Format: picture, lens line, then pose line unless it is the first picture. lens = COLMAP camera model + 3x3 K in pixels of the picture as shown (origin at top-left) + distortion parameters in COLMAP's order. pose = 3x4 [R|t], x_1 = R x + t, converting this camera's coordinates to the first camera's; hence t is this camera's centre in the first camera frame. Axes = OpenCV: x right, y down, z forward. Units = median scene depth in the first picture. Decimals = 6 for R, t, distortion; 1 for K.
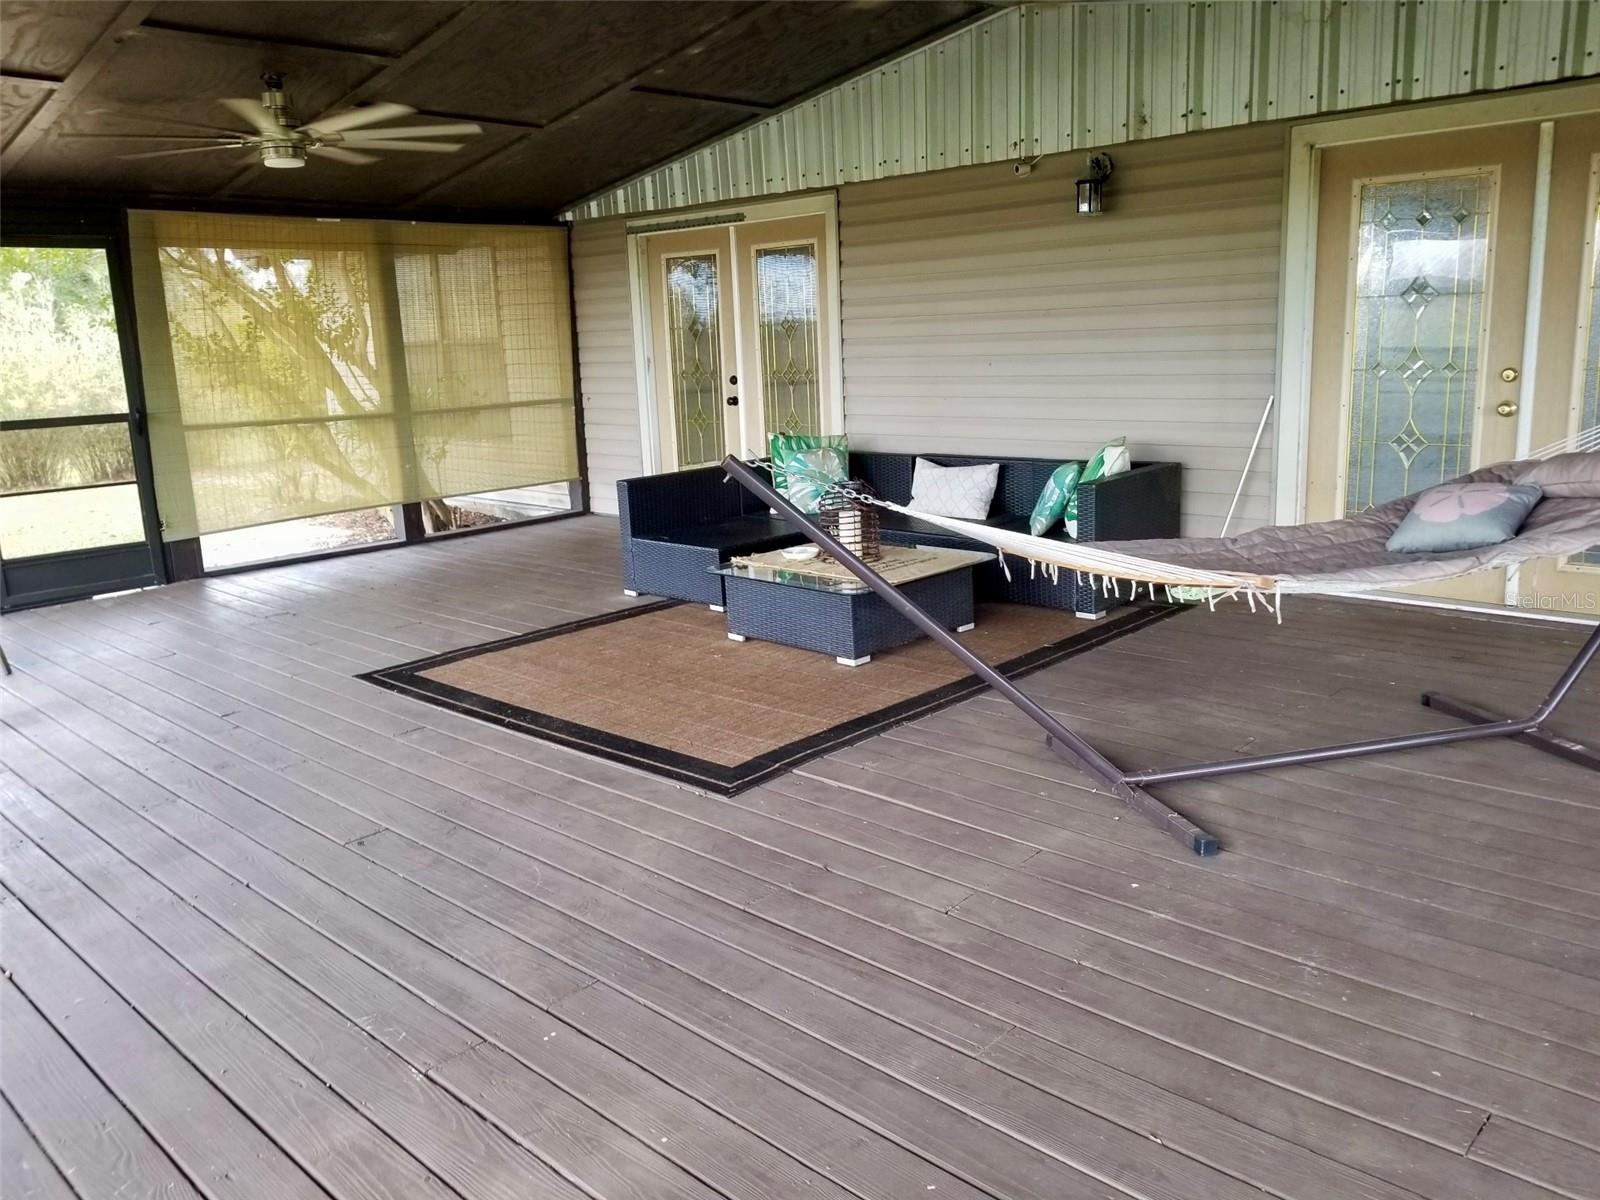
lens RADIAL K [[1219.6, 0, 807.2], [0, 1219.6, 599.1], [0, 0, 1]] dist [-0.015166, -0.008755]
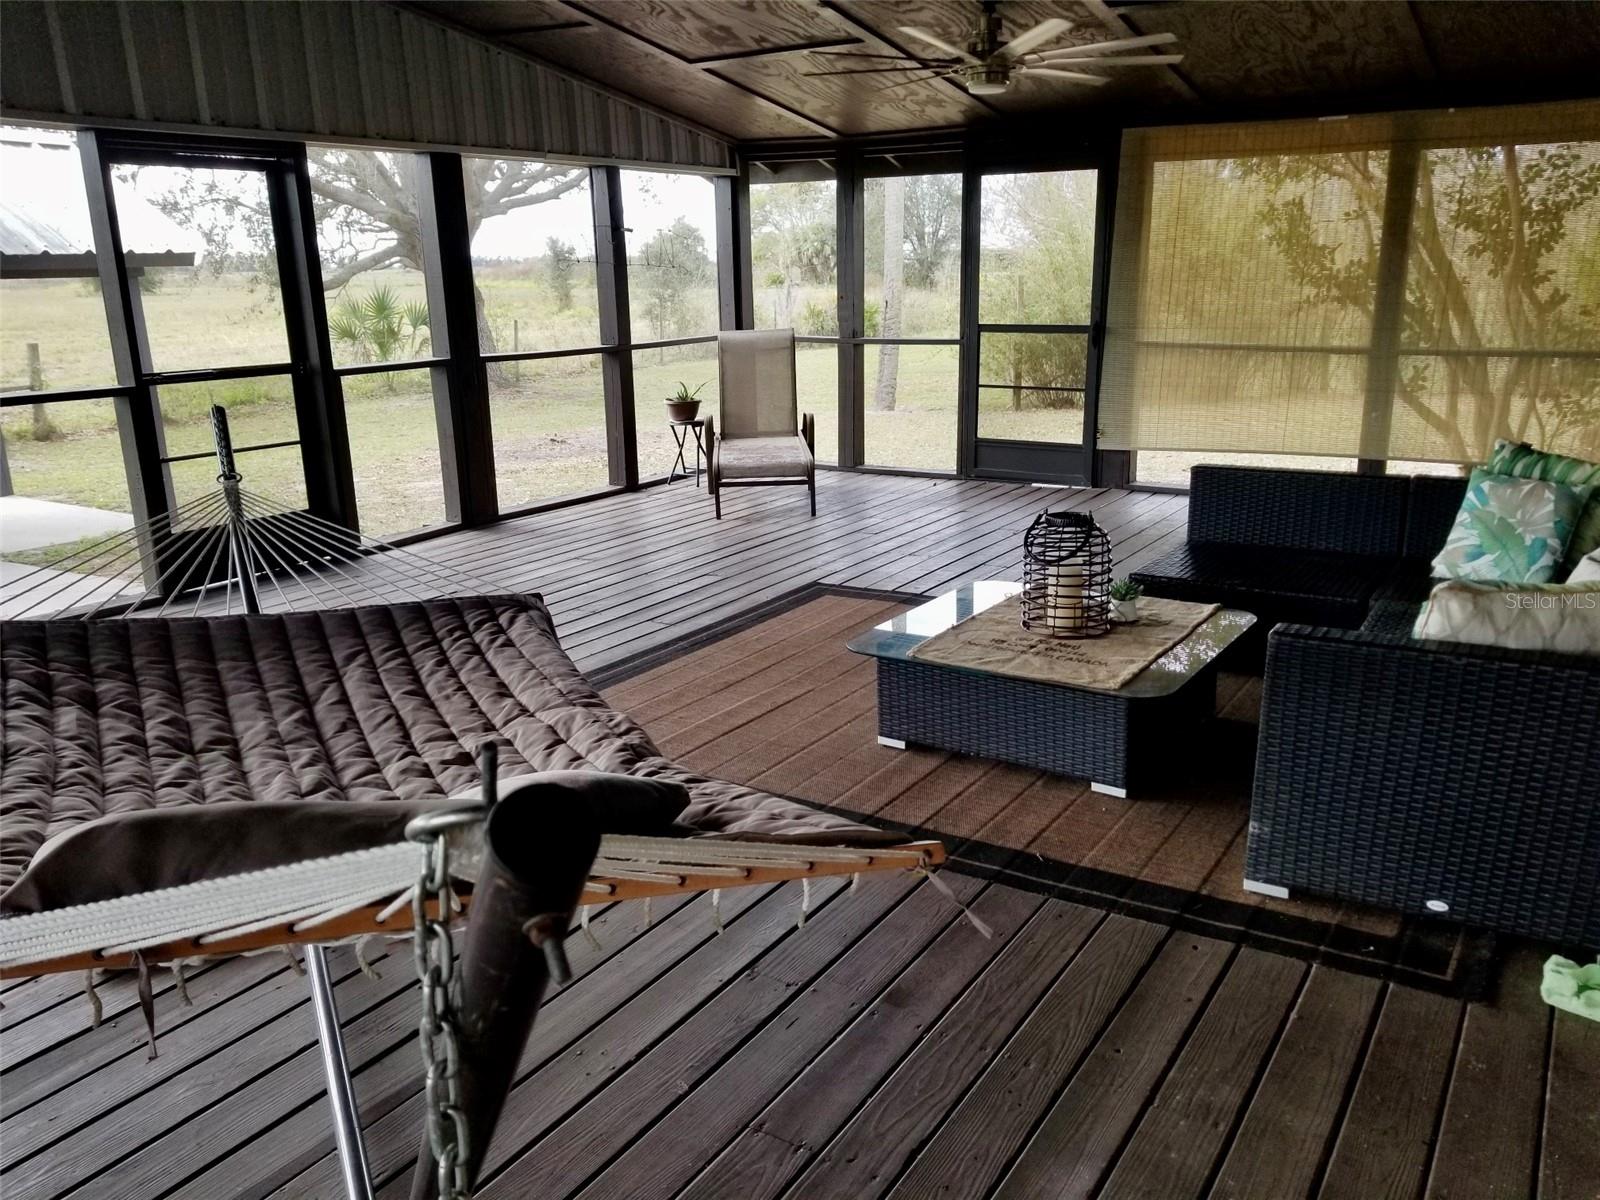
lens RADIAL K [[1219.6, 0, 811.0], [0, 1219.6, 603.9], [0, 0, 1]] dist [-0.015166, -0.008755]
pose [[0.193550, 0.286257, -0.938400, 0.467005], [-0.199526, 0.947983, 0.248026, -0.133411], [0.960587, 0.139230, 0.240598, 0.520126]]
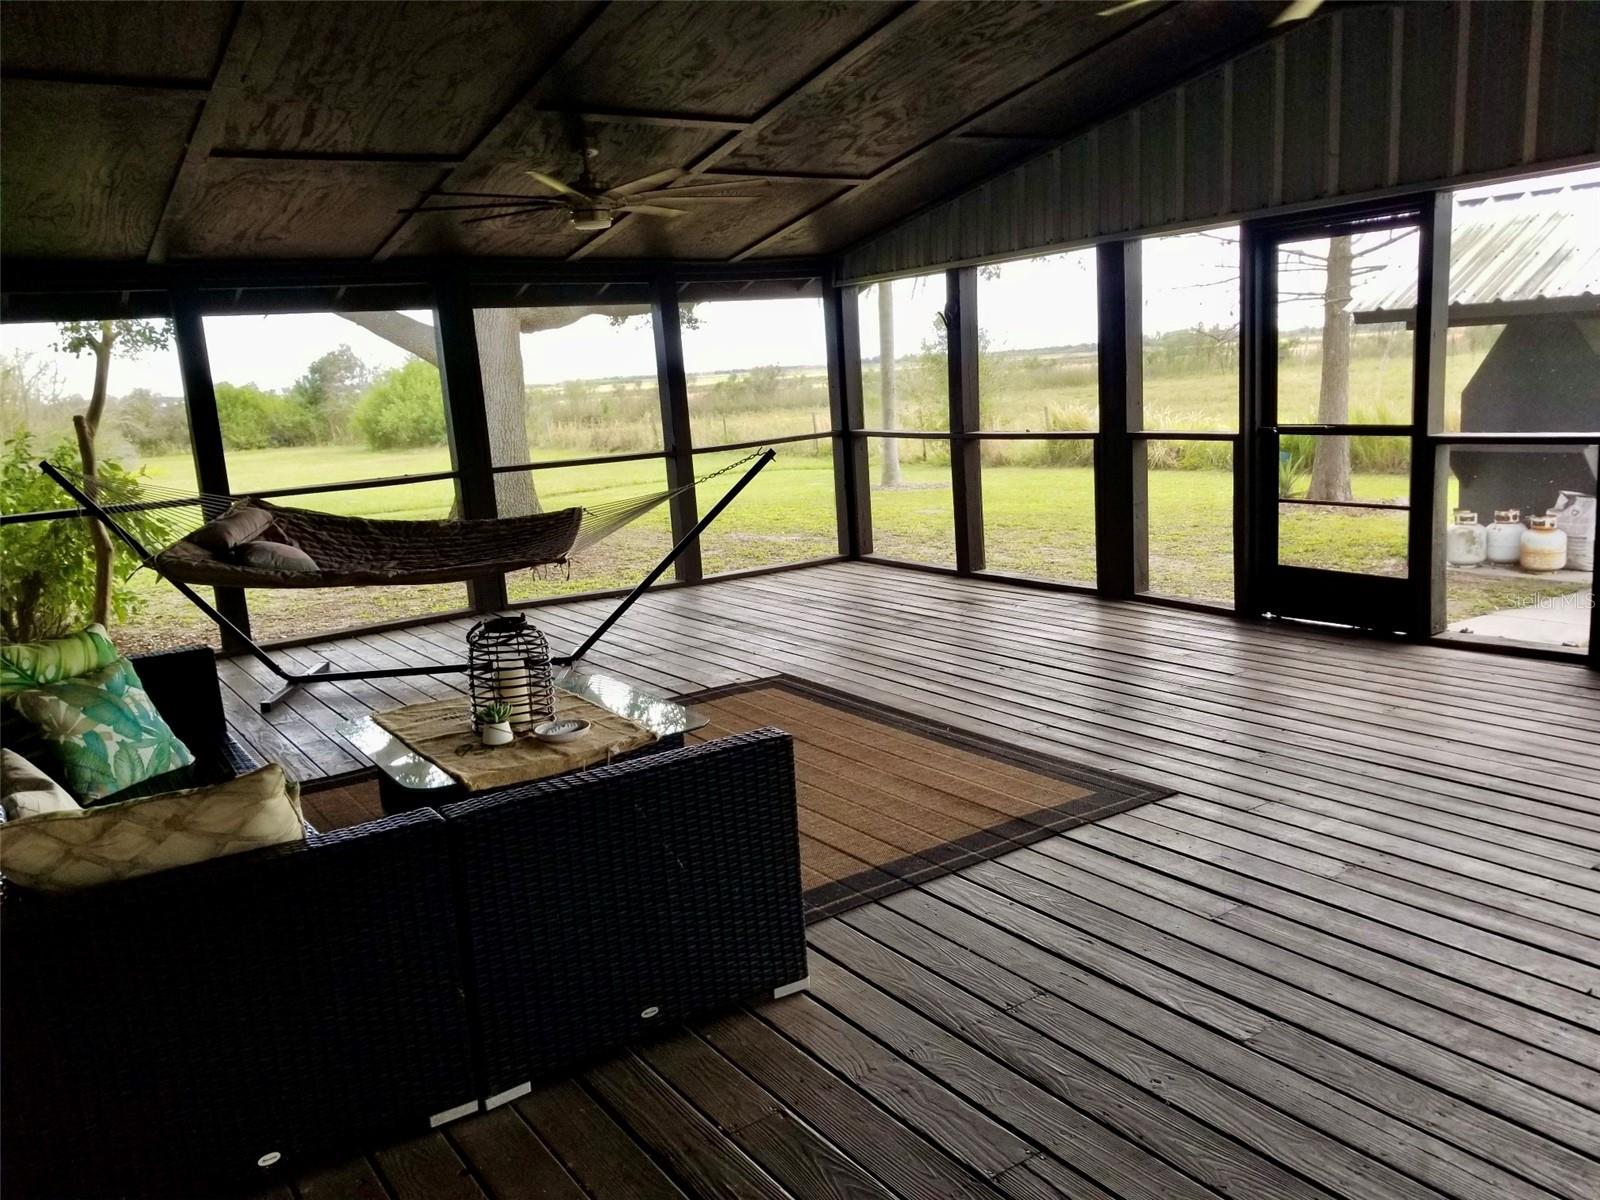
lens RADIAL K [[1219.6, 0, 801.8], [0, 1219.6, 602.2], [0, 0, 1]] dist [-0.015166, -0.008755]
pose [[-0.972296, 0.058955, 0.226194, -0.219692], [0.142745, 0.916037, 0.374833, -0.257152], [-0.185104, 0.396737, -0.899075, 1.180862]]
